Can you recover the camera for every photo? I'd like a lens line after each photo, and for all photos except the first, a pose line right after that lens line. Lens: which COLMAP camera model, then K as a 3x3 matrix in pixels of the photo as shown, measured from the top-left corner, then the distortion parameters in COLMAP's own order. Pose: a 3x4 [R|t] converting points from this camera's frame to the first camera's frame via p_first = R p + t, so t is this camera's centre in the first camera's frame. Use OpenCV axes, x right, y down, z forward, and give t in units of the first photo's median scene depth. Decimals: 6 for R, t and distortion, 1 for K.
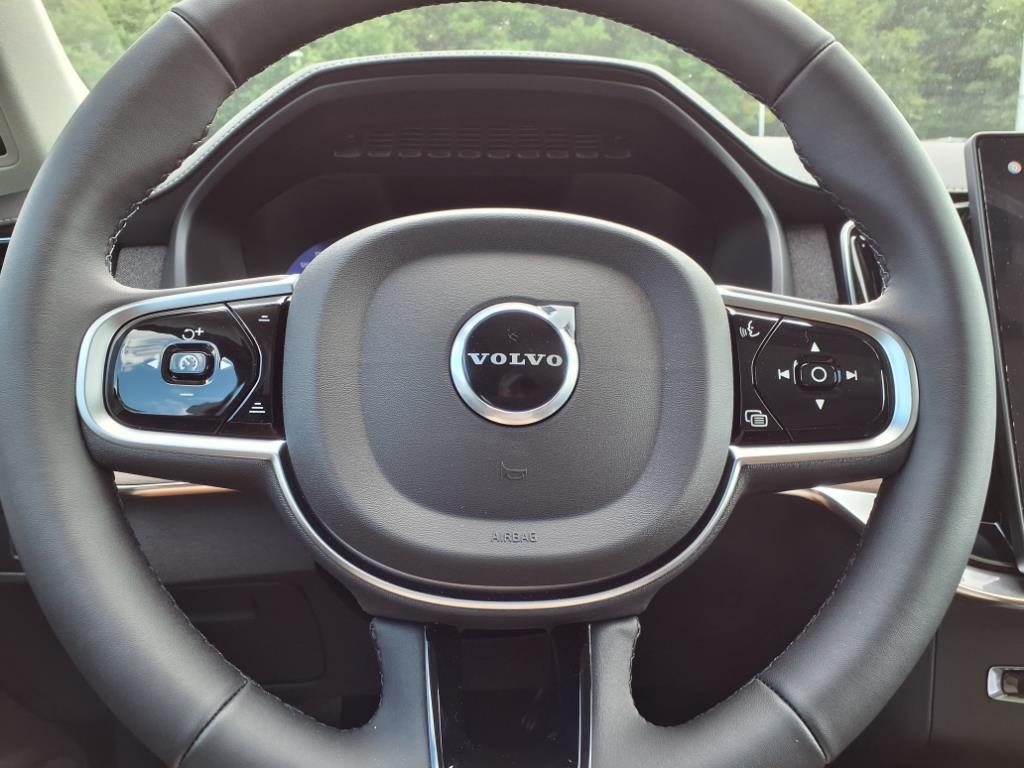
lens RADIAL K [[798.4, 0, 507.5], [0, 798.4, 409.5], [0, 0, 1]] dist [0.033667, -0.047719]
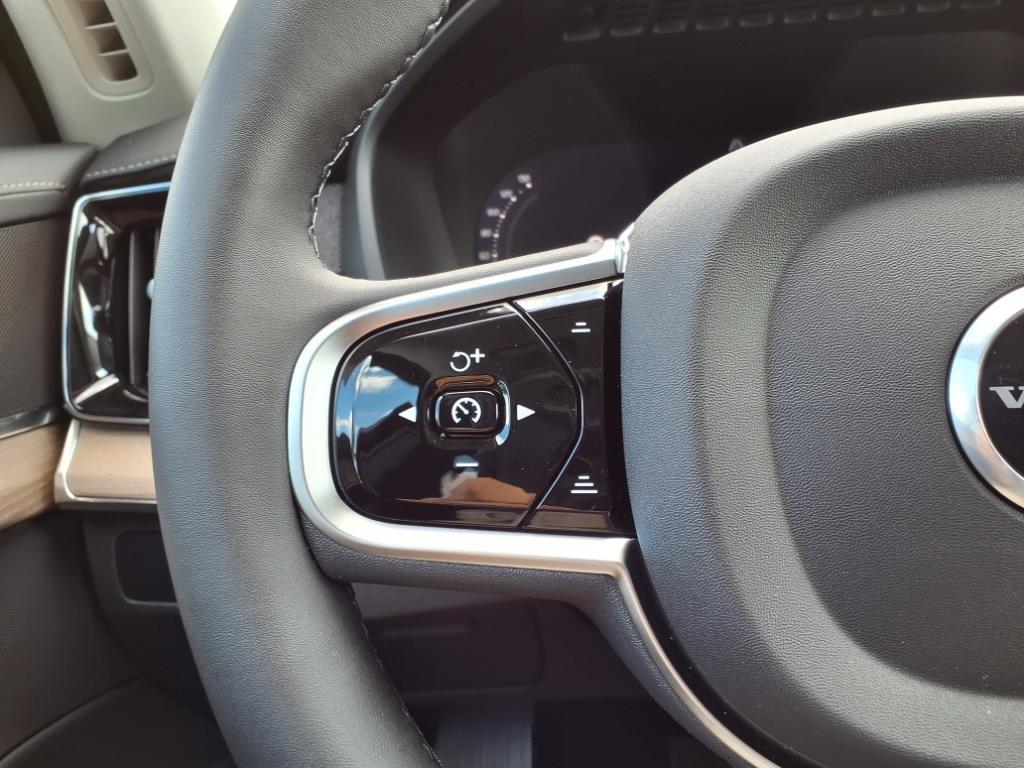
lens RADIAL K [[849.2, 0, 512.8], [0, 849.2, 412.4], [0, 0, 1]] dist [-0.009056, -0.004307]
pose [[0.990317, -0.027367, -0.136097, -0.263693], [0.041678, 0.993762, 0.103440, -0.114248], [0.132417, -0.108110, 0.985281, 0.368680]]
